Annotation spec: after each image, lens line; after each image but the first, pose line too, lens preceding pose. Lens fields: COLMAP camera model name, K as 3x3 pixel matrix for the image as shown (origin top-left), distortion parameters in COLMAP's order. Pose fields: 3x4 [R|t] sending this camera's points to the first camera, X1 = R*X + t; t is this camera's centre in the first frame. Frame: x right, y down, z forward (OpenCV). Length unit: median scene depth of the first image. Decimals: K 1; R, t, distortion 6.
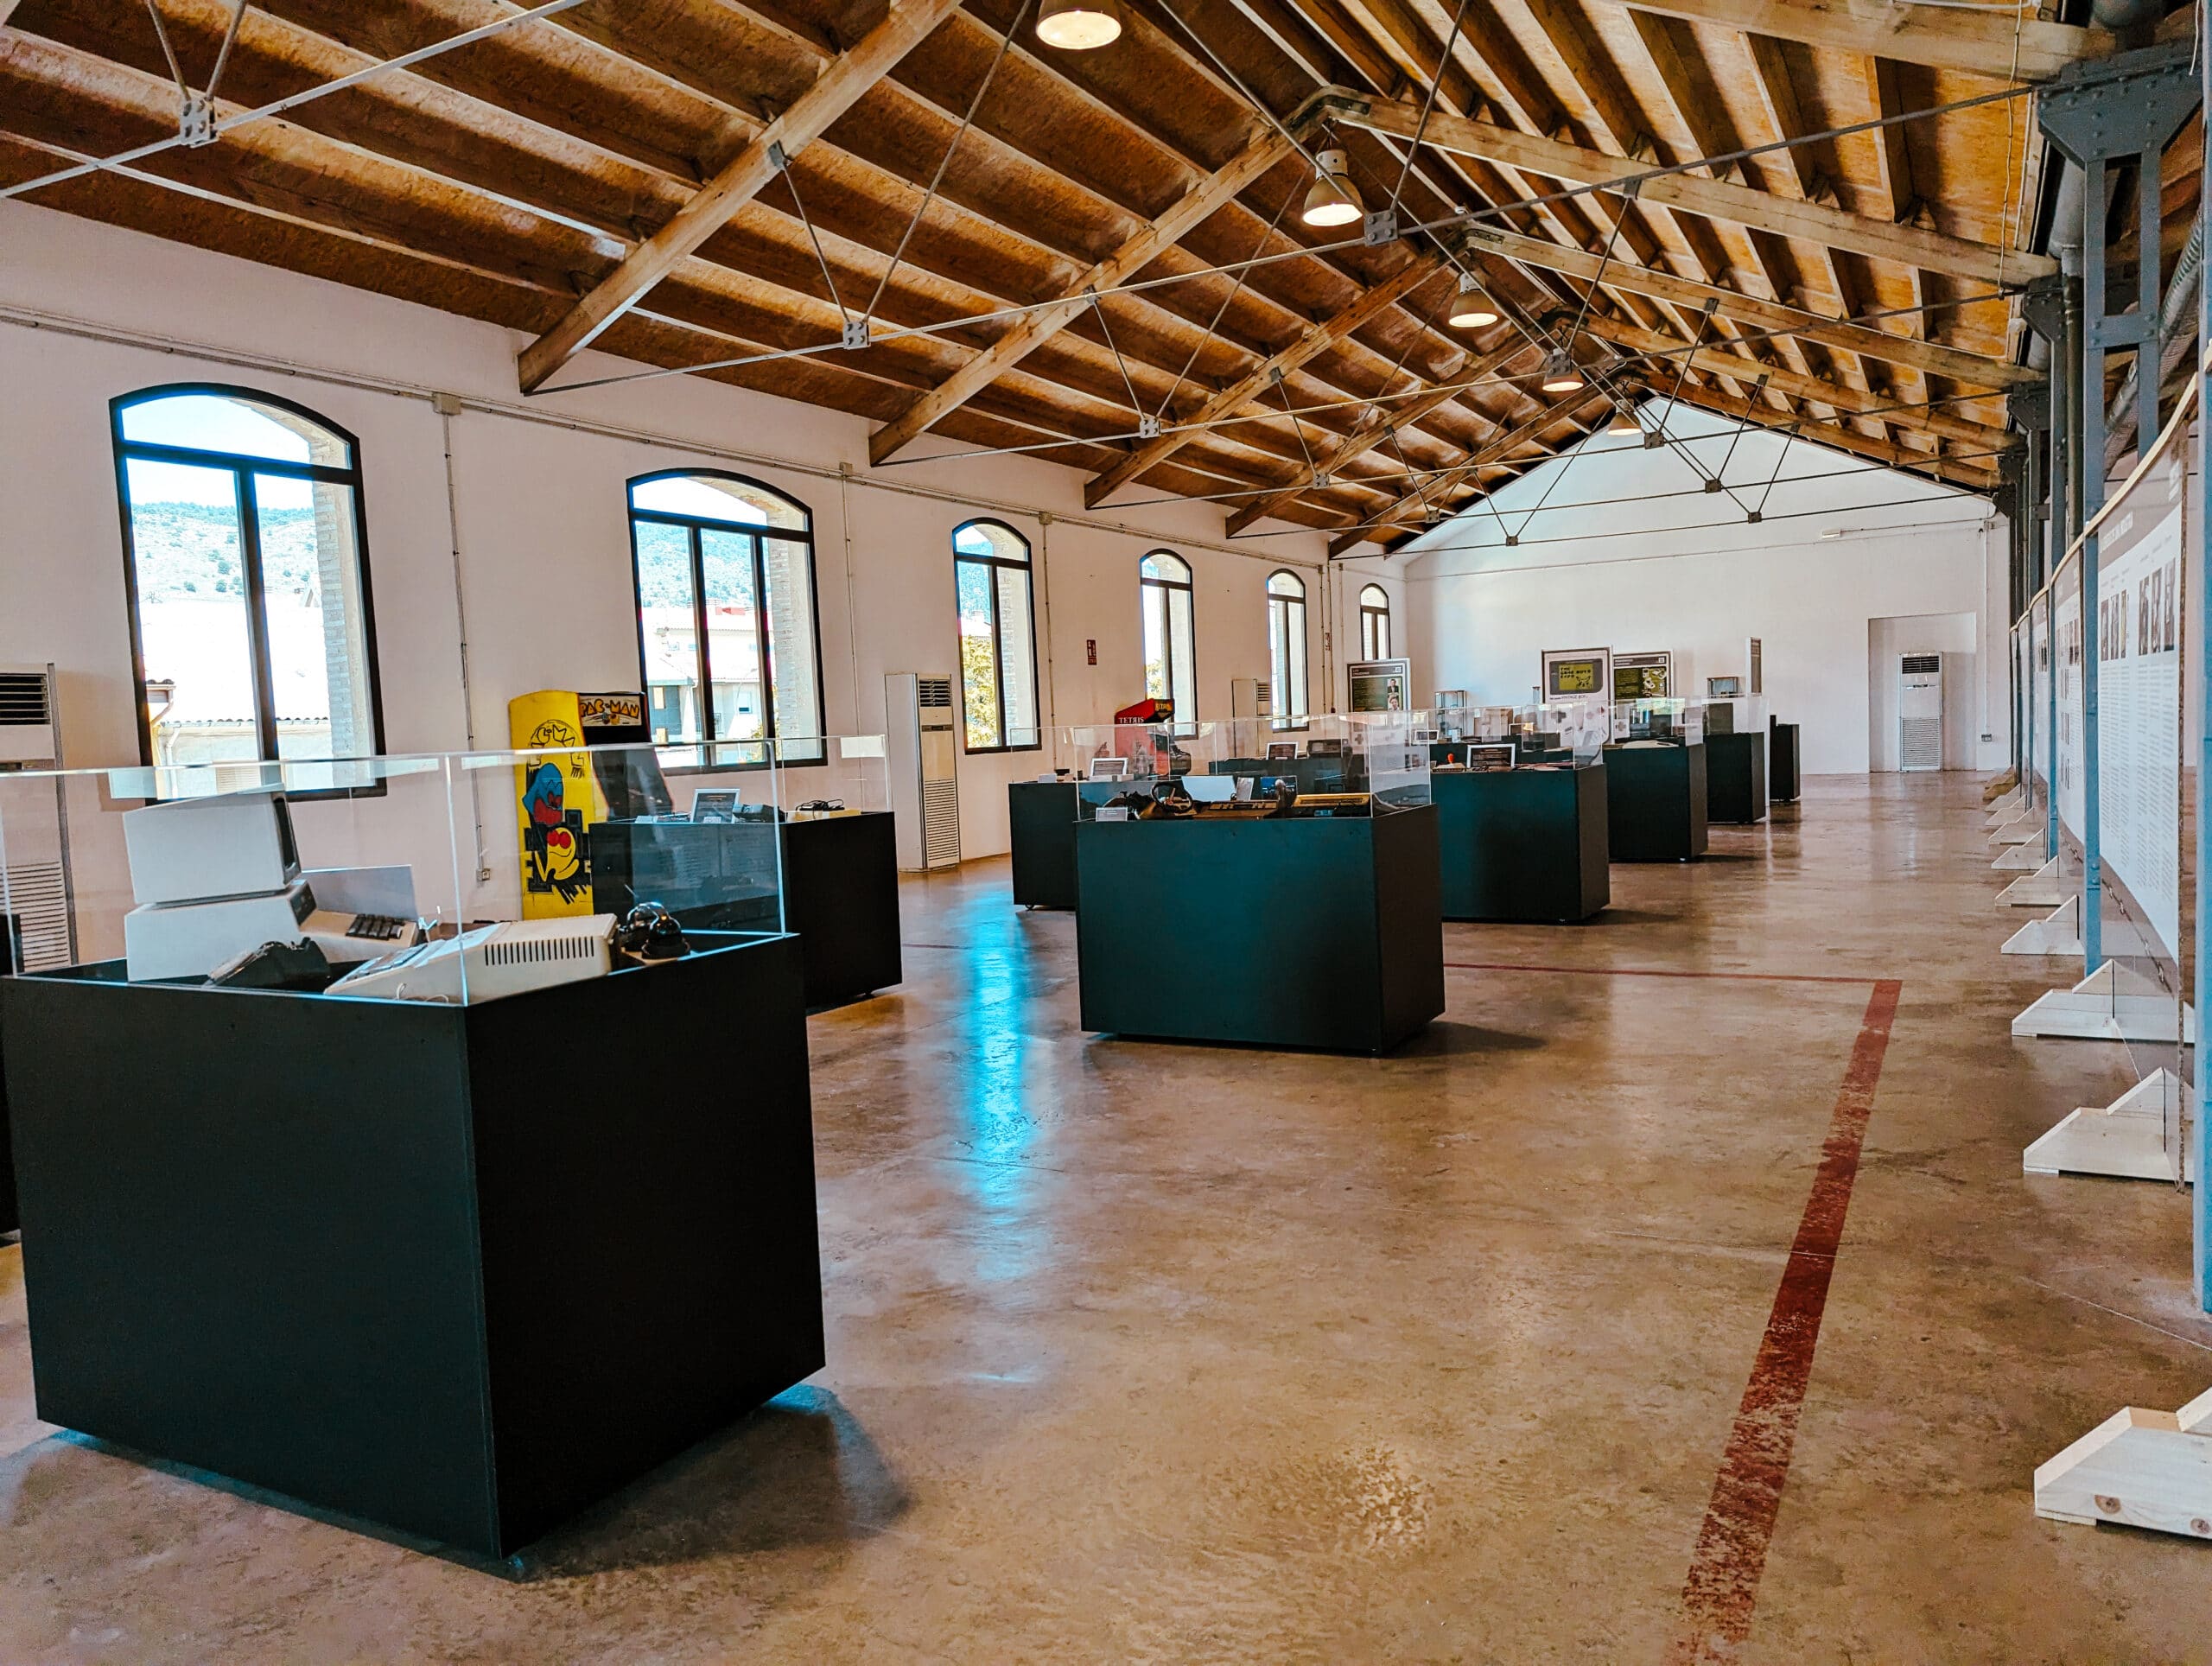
lens RADIAL K [[1554.9, 0, 1131.8], [0, 1554.9, 835.8], [0, 0, 1]] dist [0.060071, -0.036491]
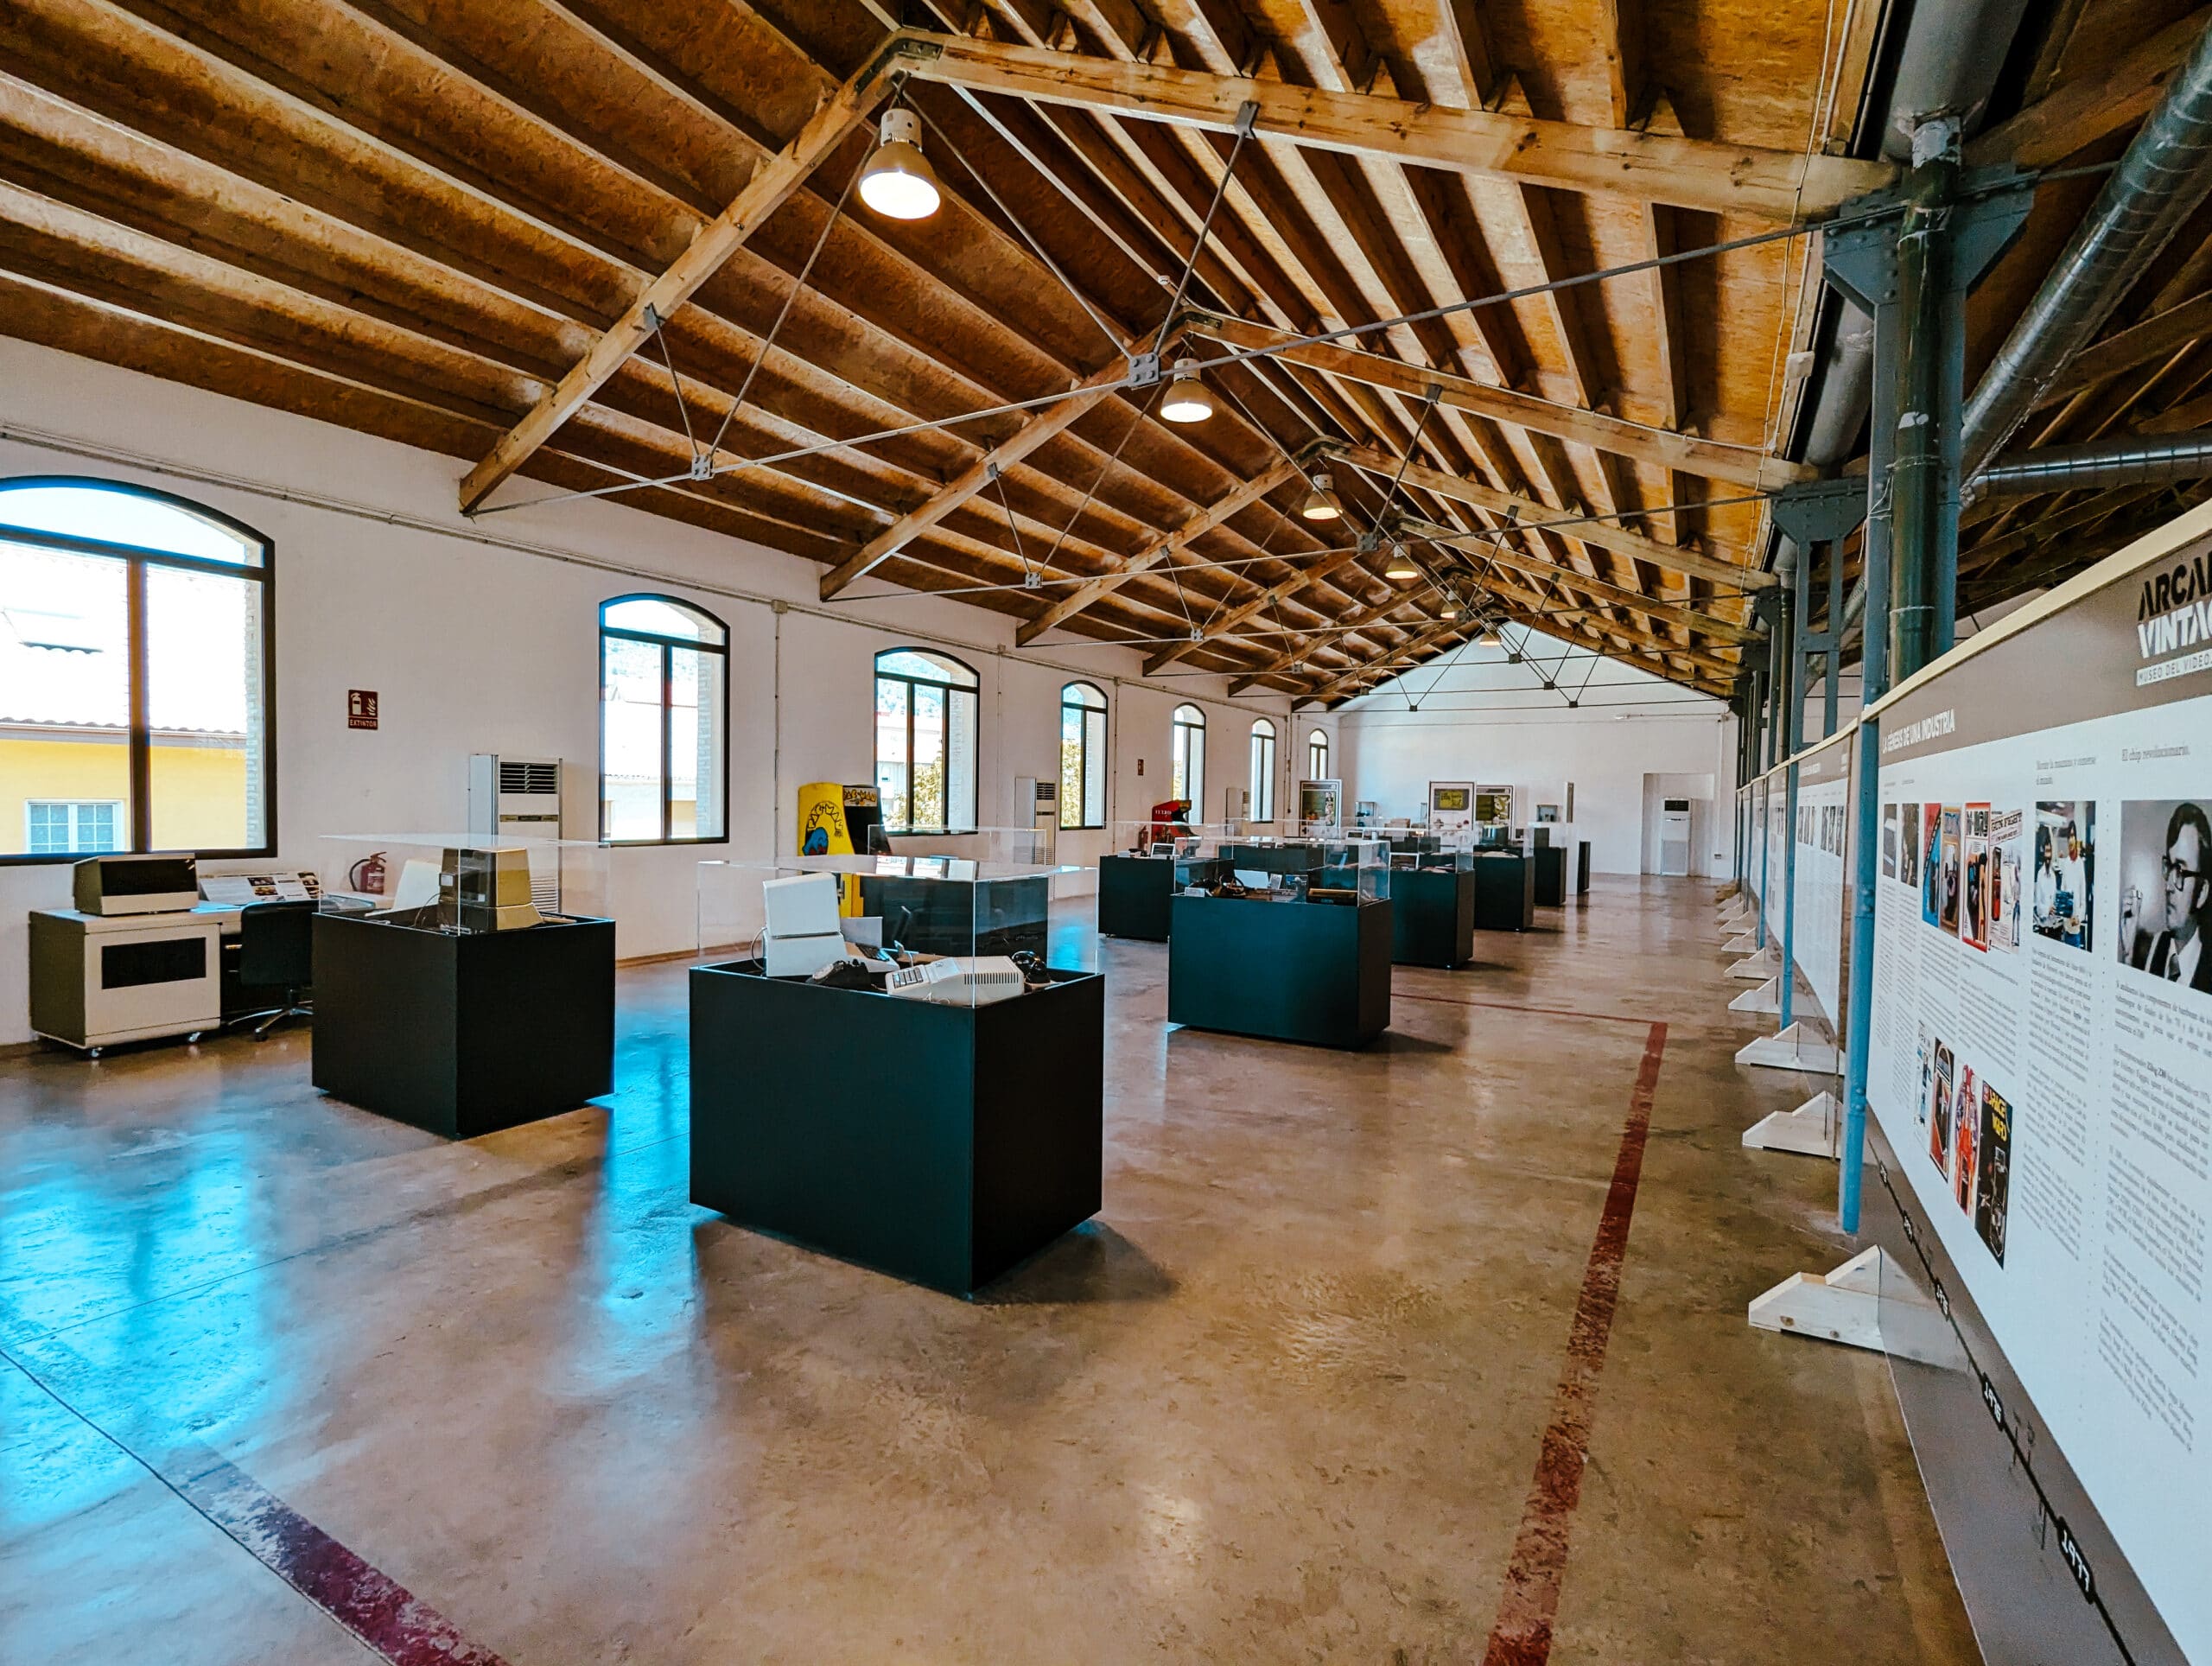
lens RADIAL K [[1055.2, 0, 1097.5], [0, 1055.2, 836.7], [0, 0, 1]] dist [0.000828, 0.004789]
pose [[0.997542, 0.062109, -0.032451, -0.051282], [-0.063256, 0.997362, -0.035598, -0.016059], [0.030154, 0.037563, 0.998839, -0.078371]]
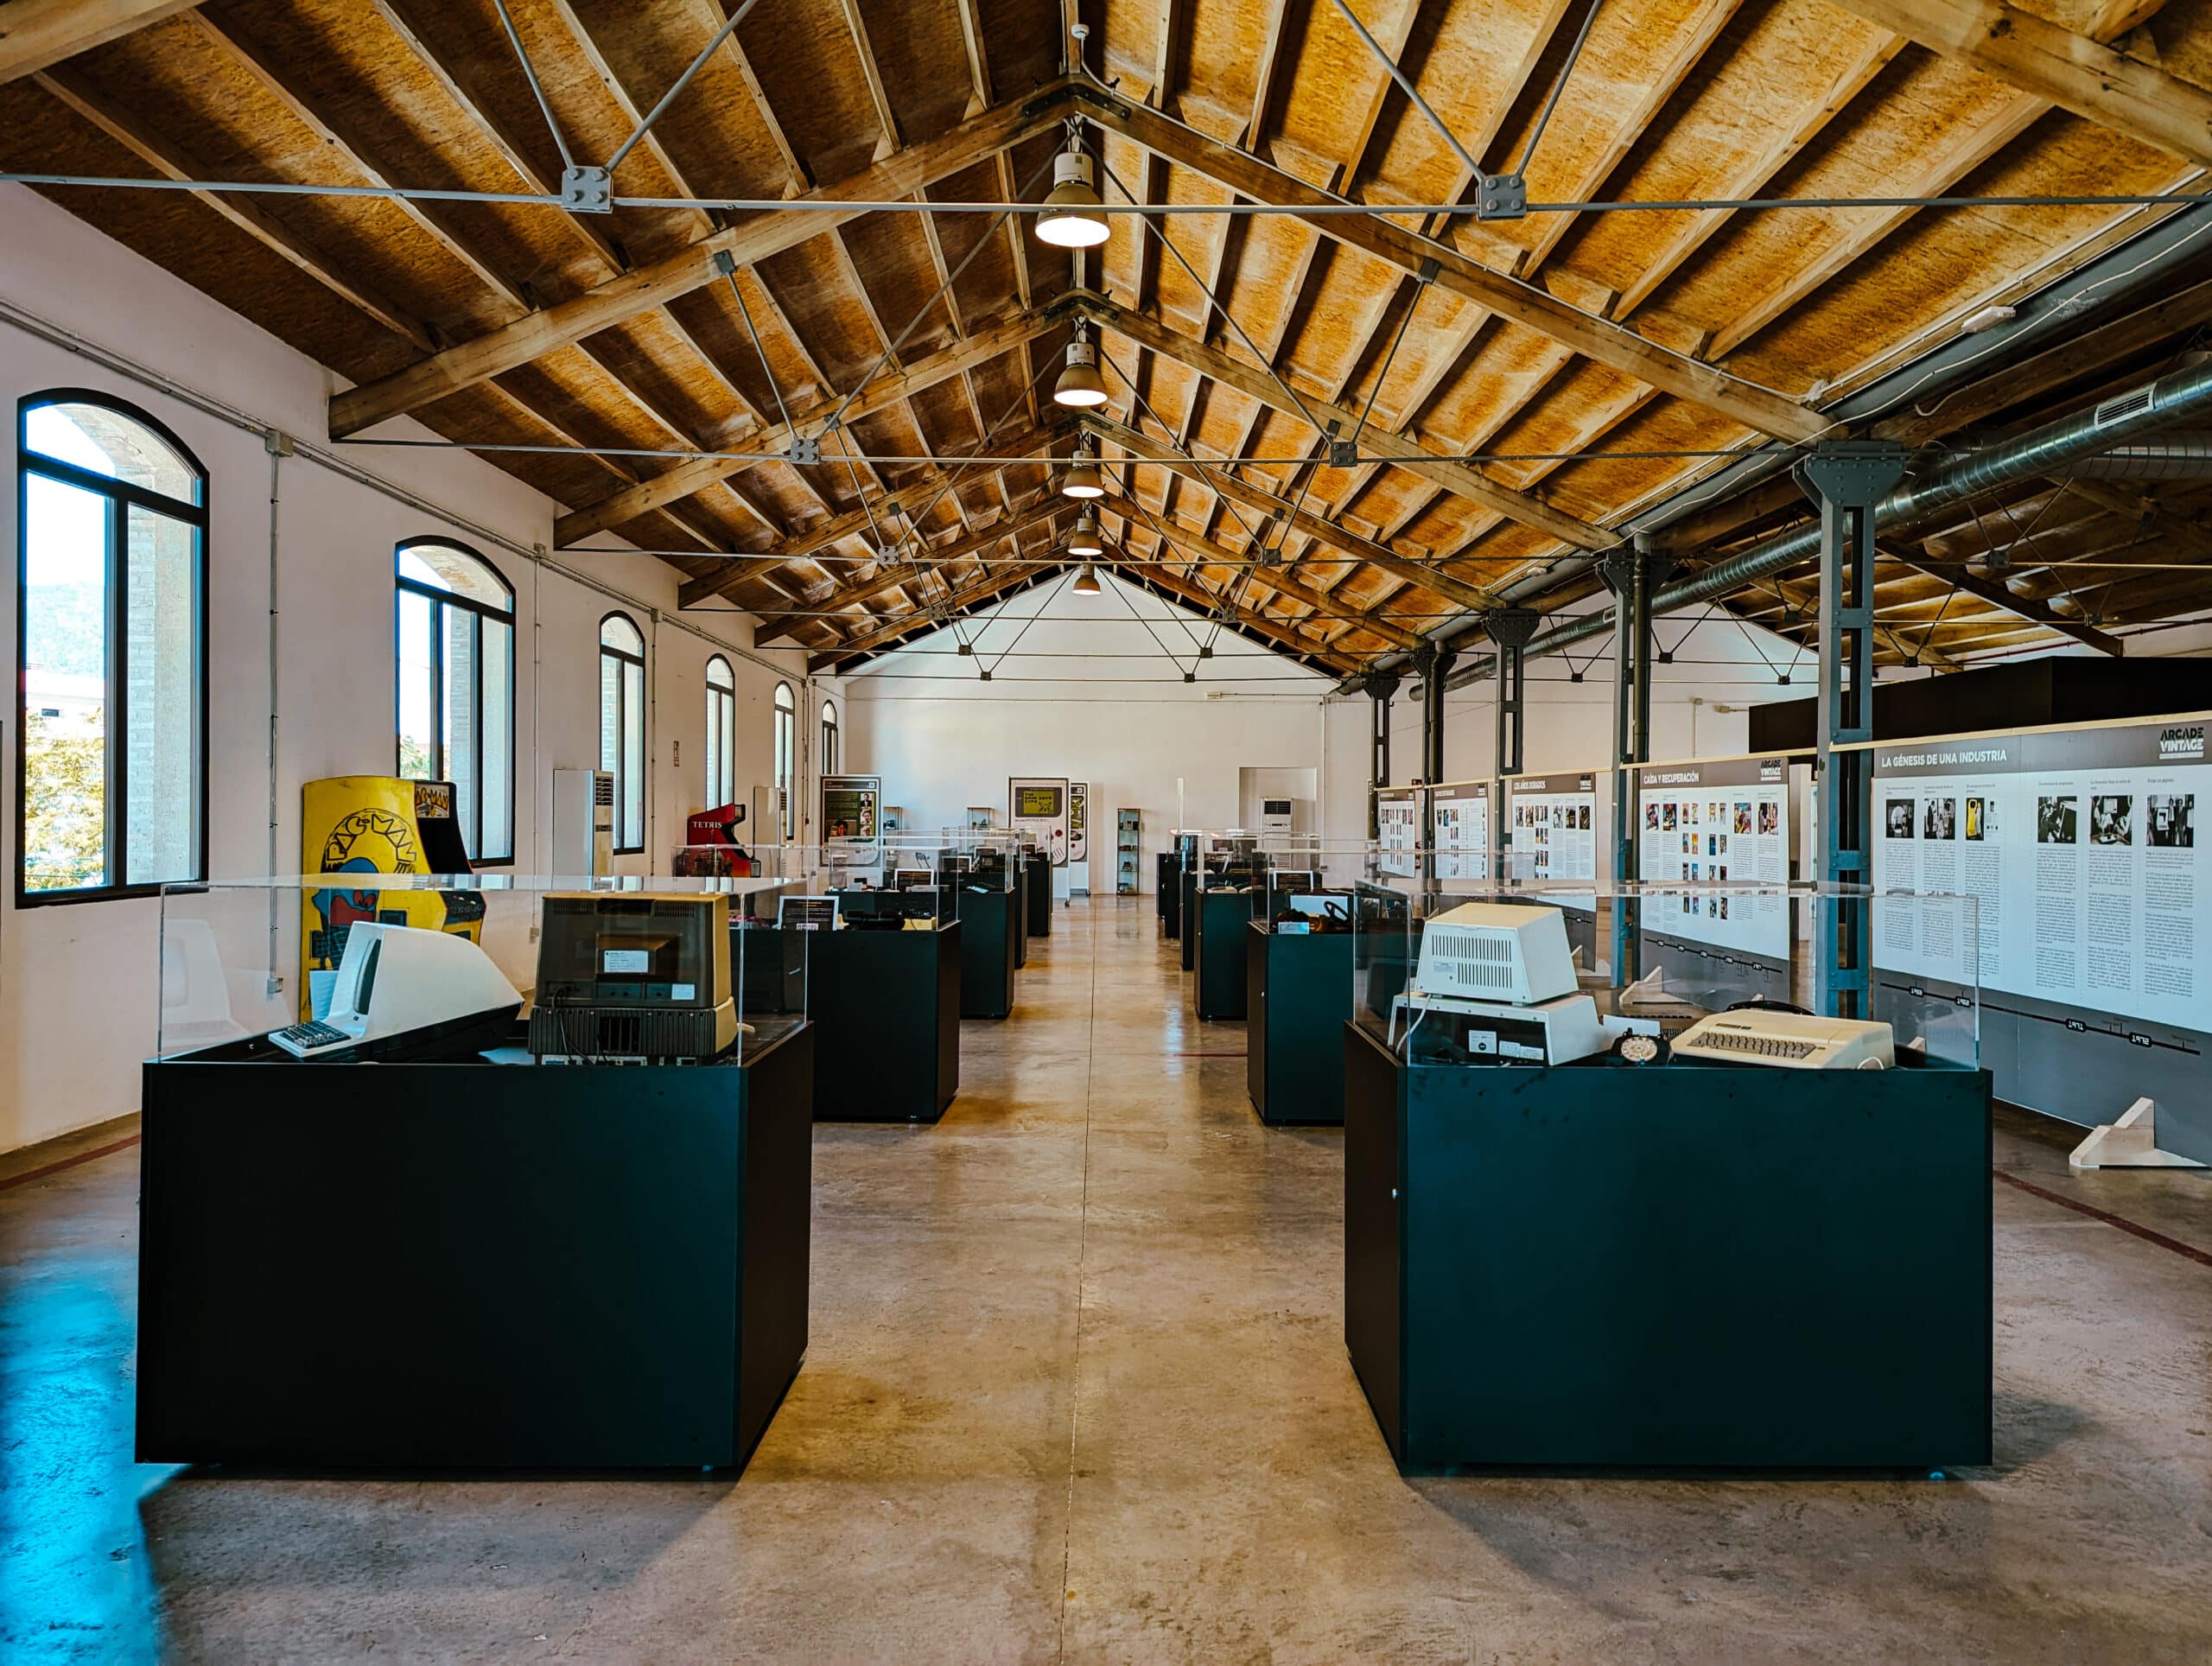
lens RADIAL K [[1554.9, 0, 1126.6], [0, 1554.9, 811.4], [0, 0, 1]] dist [0.060071, -0.036491]
pose [[0.873502, 0.049476, 0.484300, -0.424796], [-0.007852, 0.996125, -0.087602, 0.001610], [-0.486758, 0.072718, 0.870505, 0.025373]]
